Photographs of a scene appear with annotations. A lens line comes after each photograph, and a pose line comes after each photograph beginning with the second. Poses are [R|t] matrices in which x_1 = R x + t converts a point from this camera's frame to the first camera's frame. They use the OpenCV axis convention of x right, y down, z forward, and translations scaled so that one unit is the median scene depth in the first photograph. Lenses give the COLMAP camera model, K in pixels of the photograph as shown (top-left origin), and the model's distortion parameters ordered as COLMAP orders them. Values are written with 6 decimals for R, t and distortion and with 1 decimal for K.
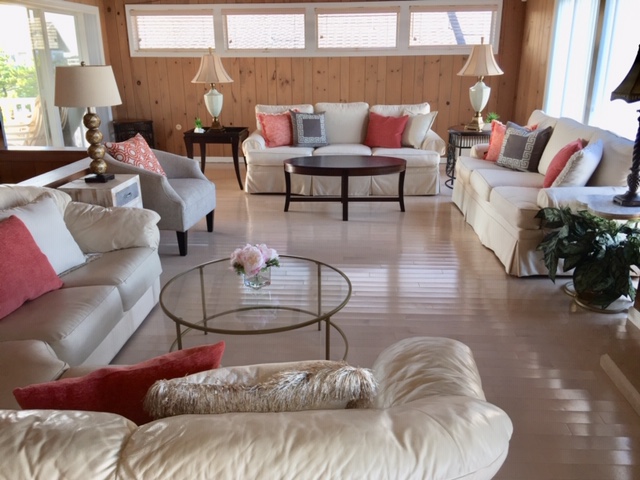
lens RADIAL K [[541.1, 0, 320.3], [0, 541.1, 243.3], [0, 0, 1]] dist [0.062667, -0.082260]
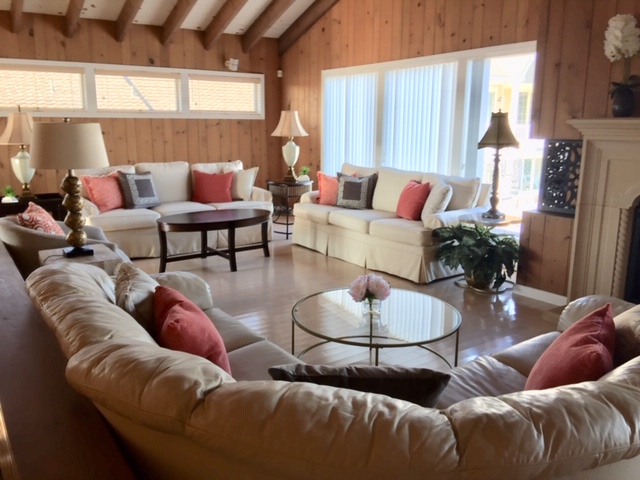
lens RADIAL K [[541.1, 0, 320.4], [0, 541.1, 235.5], [0, 0, 1]] dist [0.062667, -0.082260]
pose [[0.788400, -0.113933, 0.604520, -0.378139], [0.188571, 0.980150, -0.061203, -0.012167], [-0.585548, 0.162248, 0.794235, 0.061523]]
